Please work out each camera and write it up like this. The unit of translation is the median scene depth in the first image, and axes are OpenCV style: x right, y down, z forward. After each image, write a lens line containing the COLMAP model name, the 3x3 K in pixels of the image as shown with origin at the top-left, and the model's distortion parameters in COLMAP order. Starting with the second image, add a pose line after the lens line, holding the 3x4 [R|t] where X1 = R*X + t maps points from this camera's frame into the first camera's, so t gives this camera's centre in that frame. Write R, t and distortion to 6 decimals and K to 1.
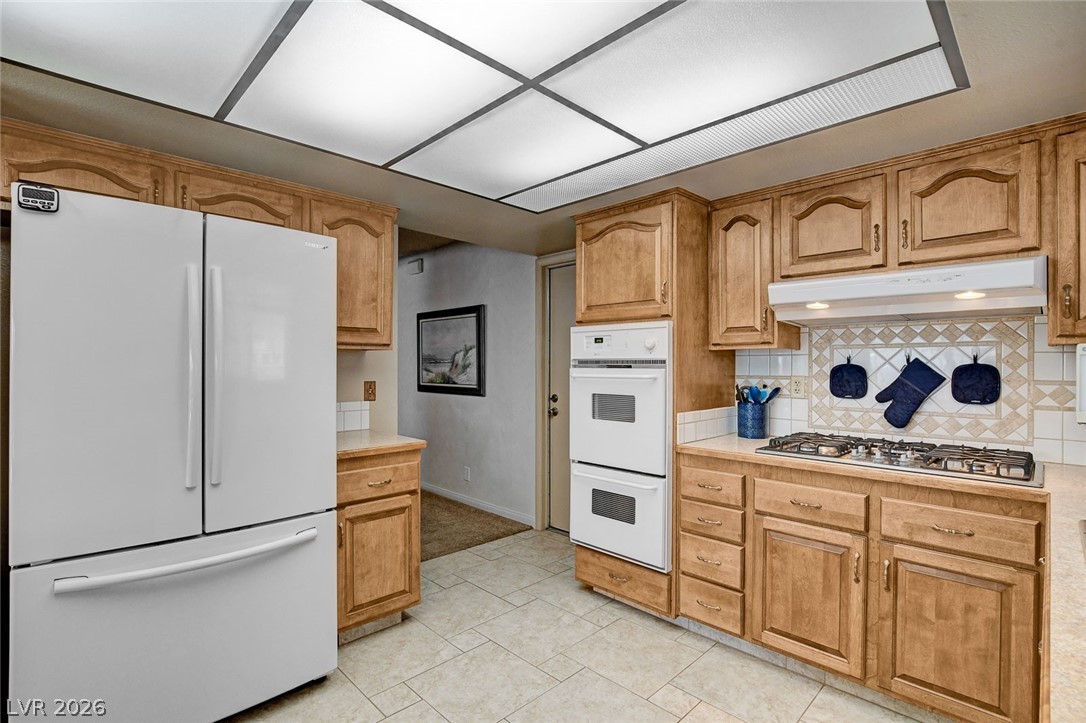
lens RADIAL K [[513.1, 0, 540.7], [0, 513.1, 365.7], [0, 0, 1]] dist [-0.016537, 0.000720]
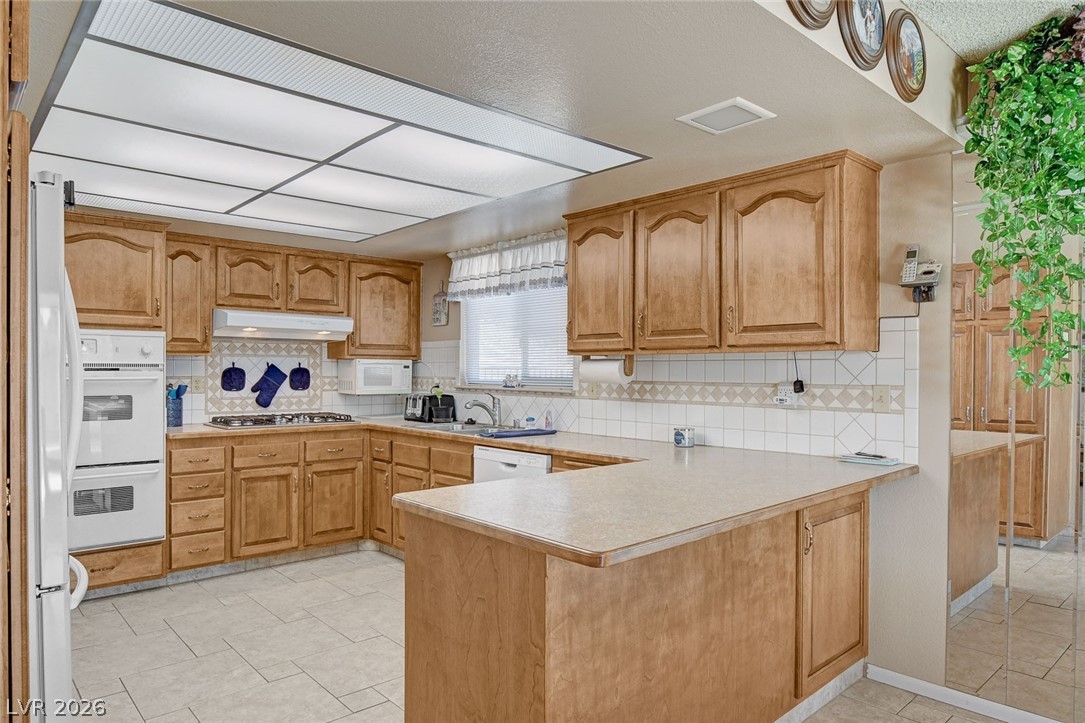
lens RADIAL K [[688.8, 0, 543.2], [0, 688.8, 373.1], [0, 0, 1]] dist [-0.021981, 0.003279]
pose [[0.041756, -0.008568, 0.999091, -1.387716], [-0.004588, 0.999951, 0.008767, -0.008396], [-0.999117, -0.004950, 0.041714, 0.039599]]
